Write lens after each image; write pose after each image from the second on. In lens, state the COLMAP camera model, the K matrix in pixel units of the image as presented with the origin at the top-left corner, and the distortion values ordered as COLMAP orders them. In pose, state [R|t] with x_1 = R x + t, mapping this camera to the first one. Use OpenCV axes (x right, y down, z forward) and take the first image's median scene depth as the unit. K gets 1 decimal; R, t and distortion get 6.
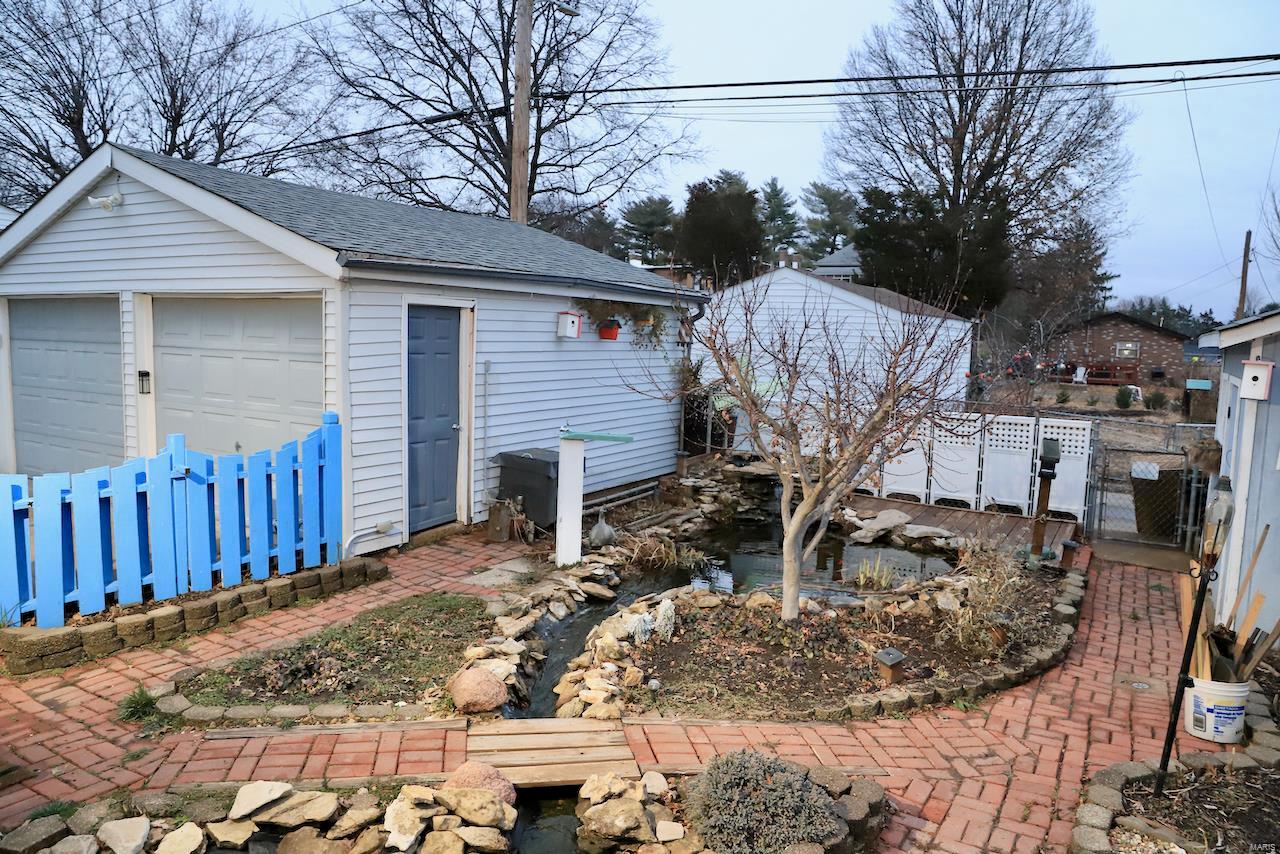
lens RADIAL K [[883.6, 0, 645.1], [0, 883.6, 431.5], [0, 0, 1]] dist [-0.105414, 0.080420]
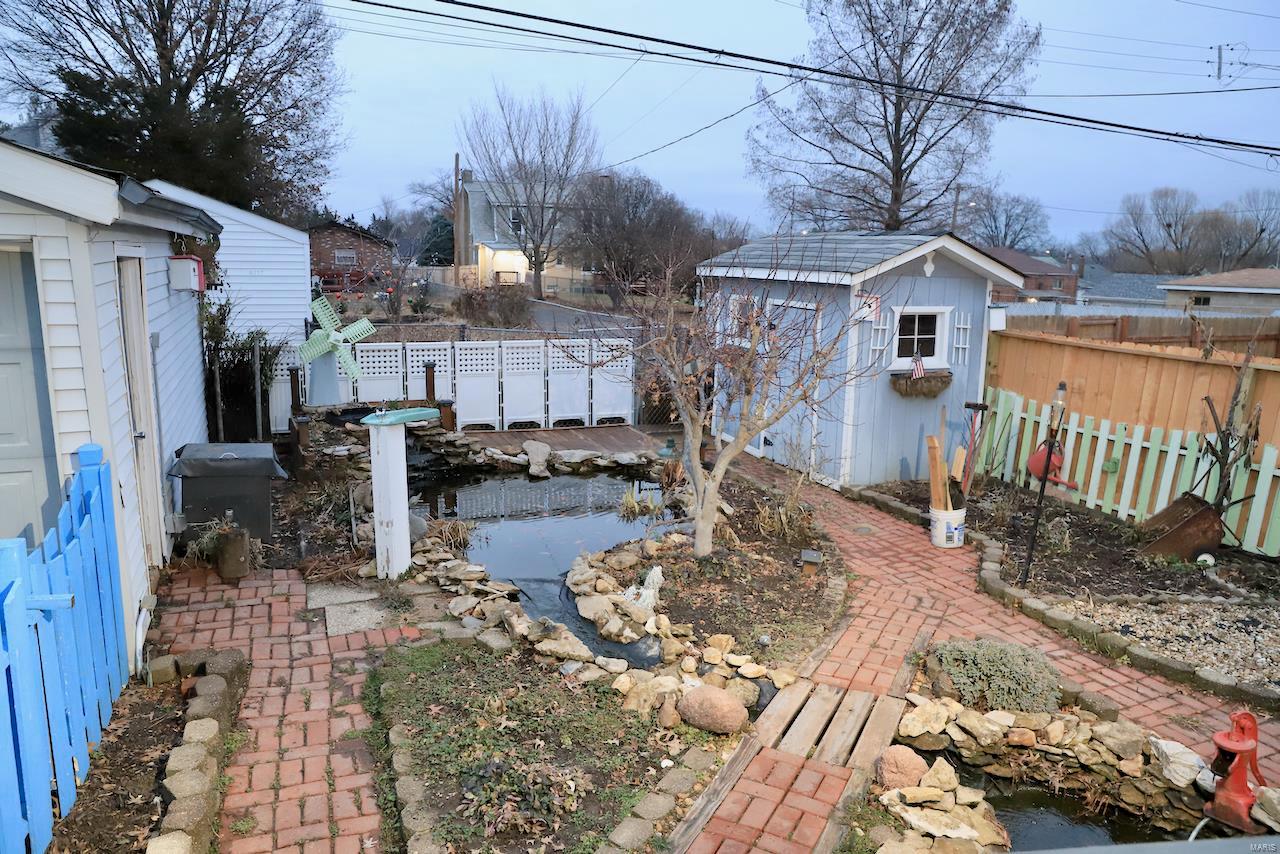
lens RADIAL K [[883.6, 0, 647.6], [0, 883.6, 430.9], [0, 0, 1]] dist [-0.105414, 0.080420]
pose [[0.585401, -0.166981, 0.793362, -0.514949], [0.078204, 0.985627, 0.149743, -0.075470], [-0.806963, -0.025616, 0.590046, 0.296650]]
